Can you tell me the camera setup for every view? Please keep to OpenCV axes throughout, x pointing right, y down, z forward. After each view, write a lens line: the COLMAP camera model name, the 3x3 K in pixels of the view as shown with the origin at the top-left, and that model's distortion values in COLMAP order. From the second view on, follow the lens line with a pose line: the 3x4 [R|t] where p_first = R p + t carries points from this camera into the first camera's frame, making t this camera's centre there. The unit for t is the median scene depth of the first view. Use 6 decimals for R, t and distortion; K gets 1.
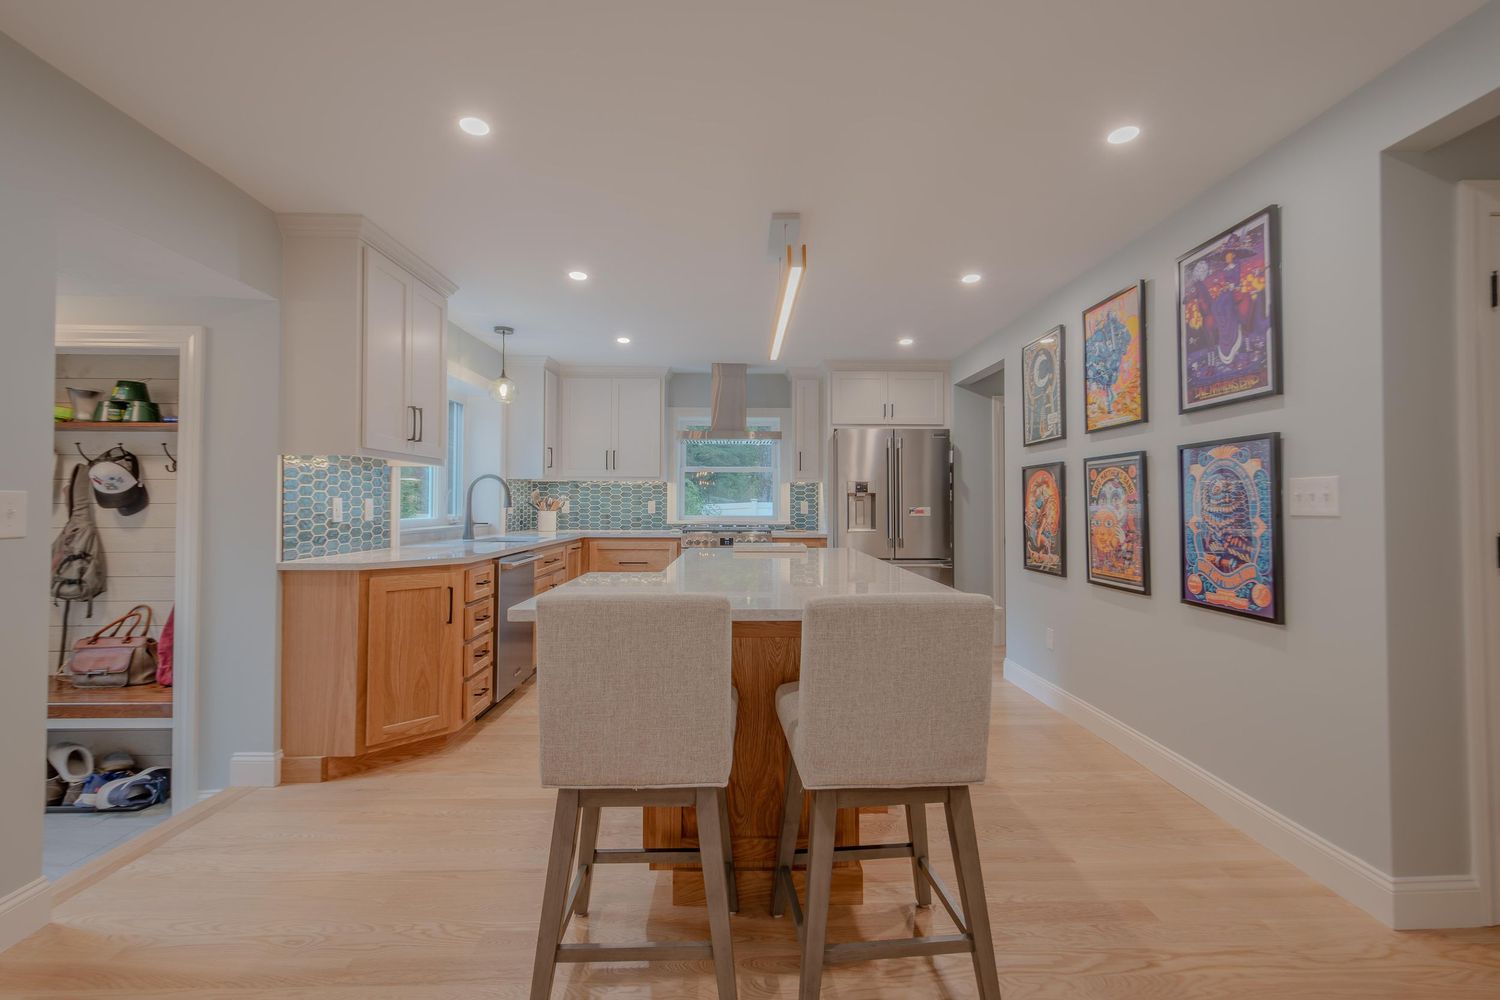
lens RADIAL K [[681.9, 0, 750.0], [0, 681.9, 500.0], [0, 0, 1]] dist [0.001429, -0.000487]
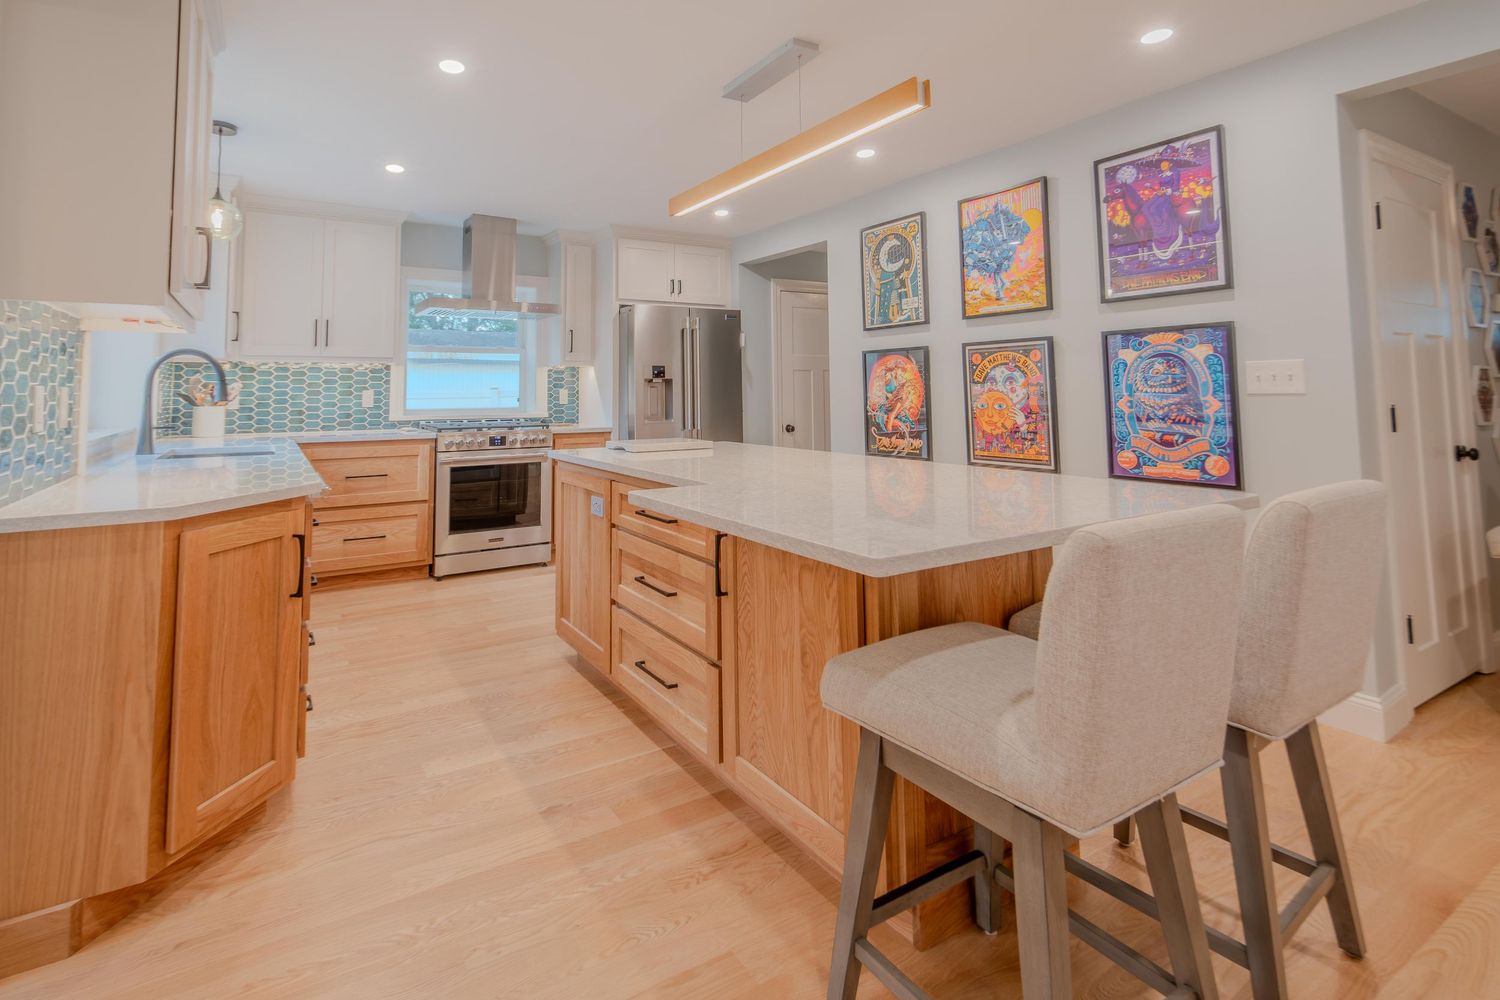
lens RADIAL K [[733.5, 0, 705.0], [0, 733.5, 354.7], [0, 0, 1]] dist [0.000740, -0.000518]
pose [[0.875512, 0.014500, 0.482979, -0.443159], [0.008363, 0.998945, -0.045151, 0.003423], [-0.483124, 0.043570, 0.874467, 0.264576]]
